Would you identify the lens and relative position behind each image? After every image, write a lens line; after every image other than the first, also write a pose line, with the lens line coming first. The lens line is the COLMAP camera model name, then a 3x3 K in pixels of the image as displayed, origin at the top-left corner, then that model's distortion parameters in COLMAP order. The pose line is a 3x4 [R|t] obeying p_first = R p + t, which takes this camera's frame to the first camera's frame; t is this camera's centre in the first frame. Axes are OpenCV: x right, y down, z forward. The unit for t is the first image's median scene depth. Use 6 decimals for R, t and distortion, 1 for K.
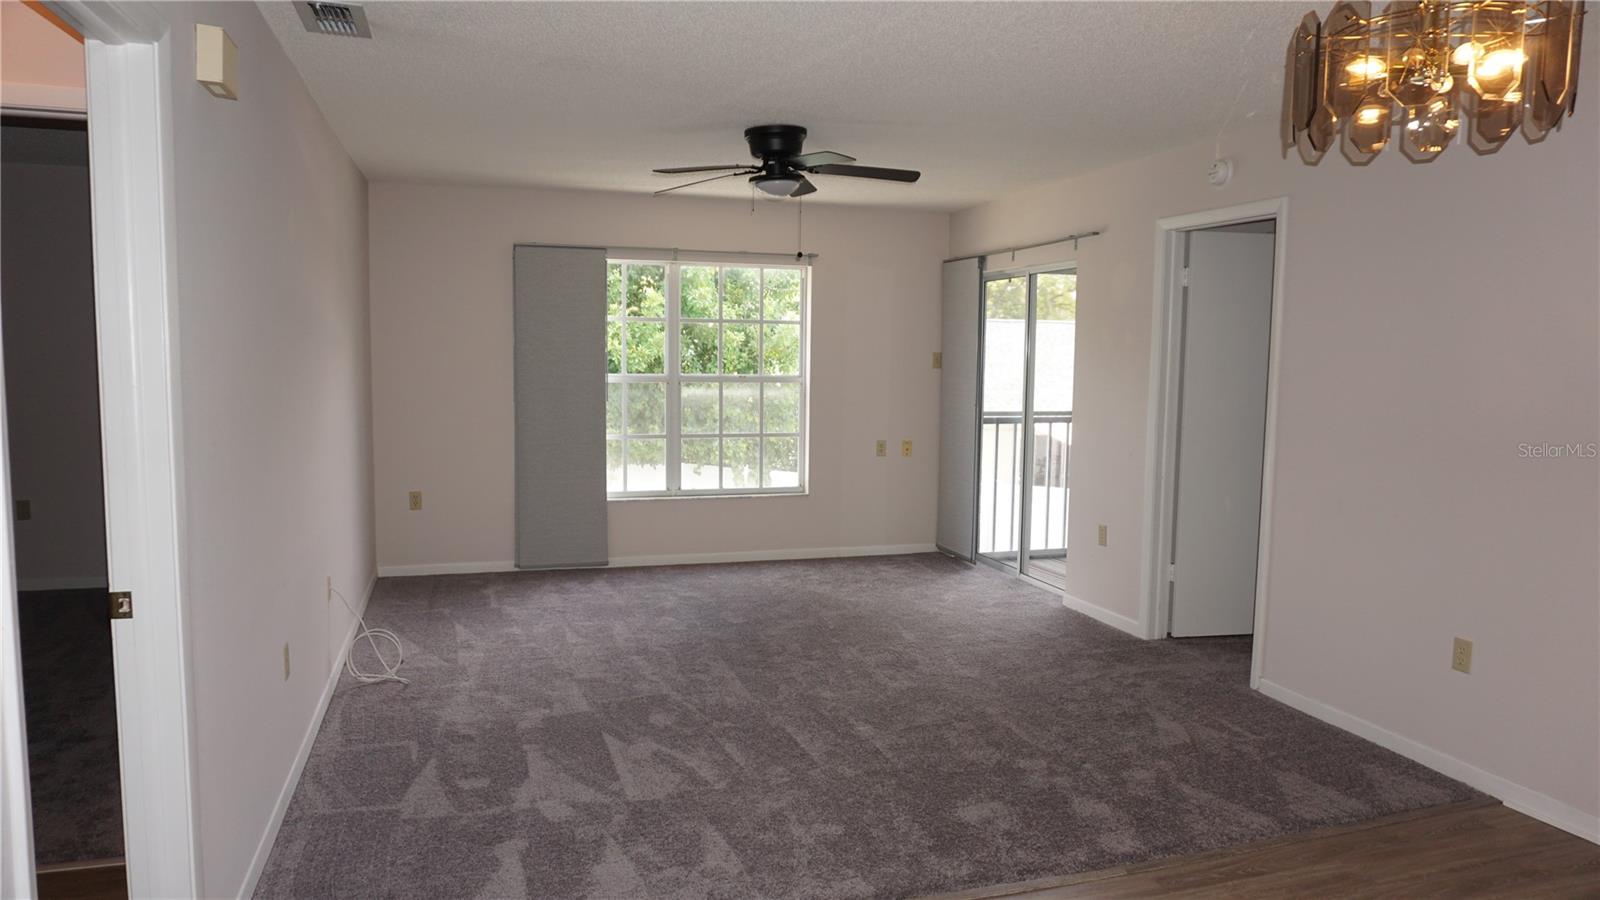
lens RADIAL K [[1072.1, 0, 808.0], [0, 1072.1, 451.5], [0, 0, 1]] dist [-0.059707, 0.035576]
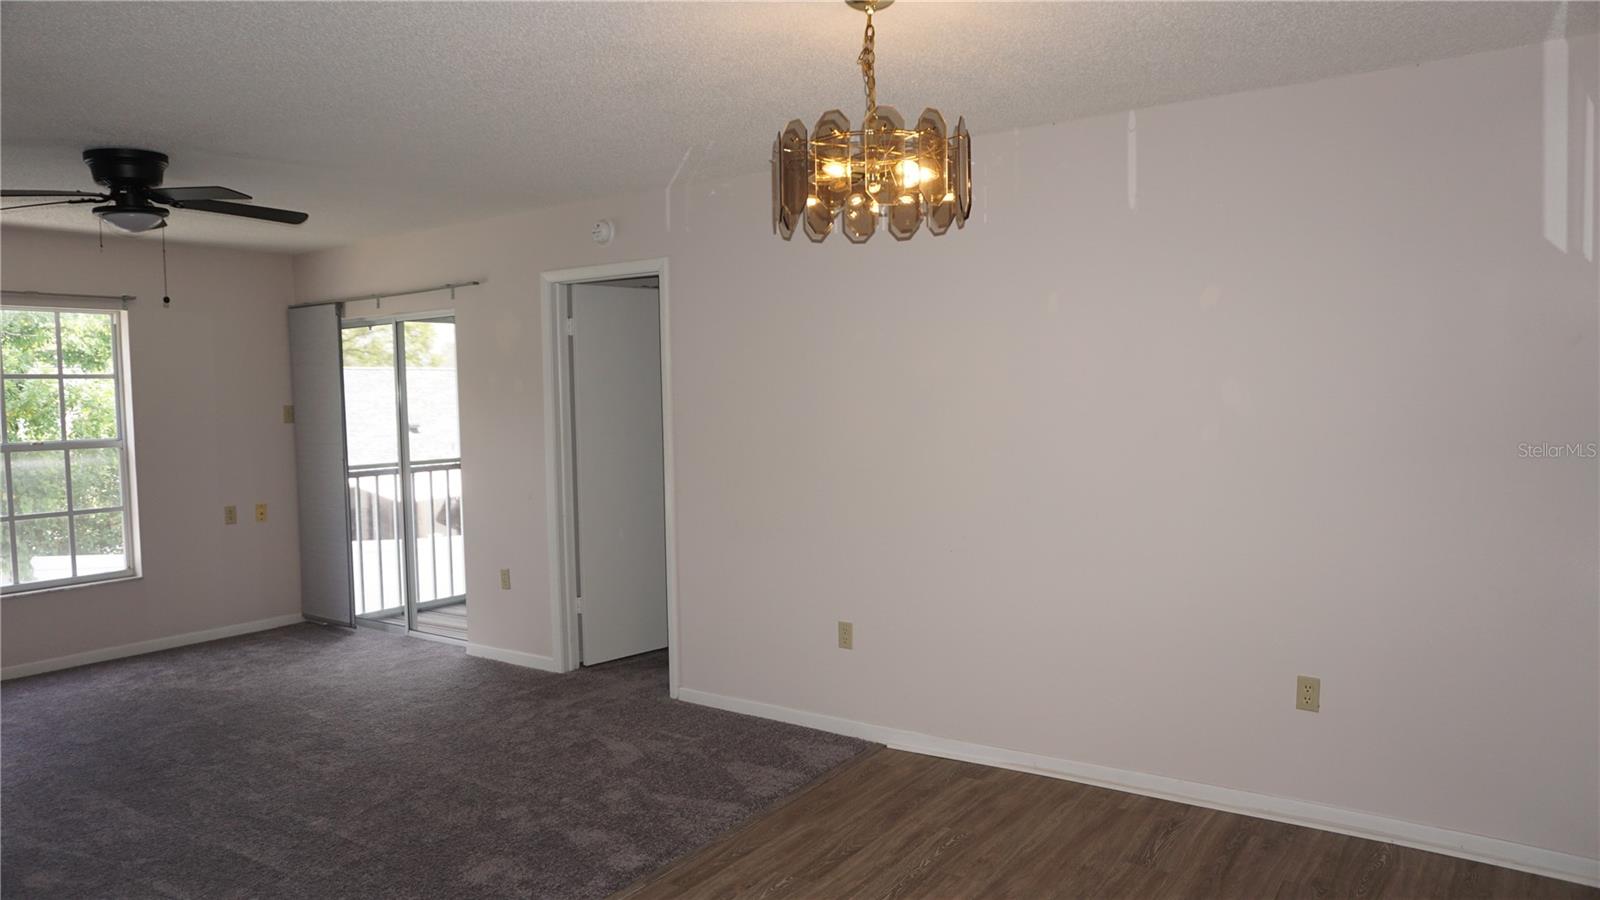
lens RADIAL K [[1072.1, 0, 808.0], [0, 1072.1, 451.5], [0, 0, 1]] dist [-0.059707, 0.035576]
pose [[0.790762, -0.061073, 0.609069, -0.123787], [0.085344, 0.996292, -0.010902, -0.007827], [-0.606144, 0.060601, 0.793042, 0.014953]]
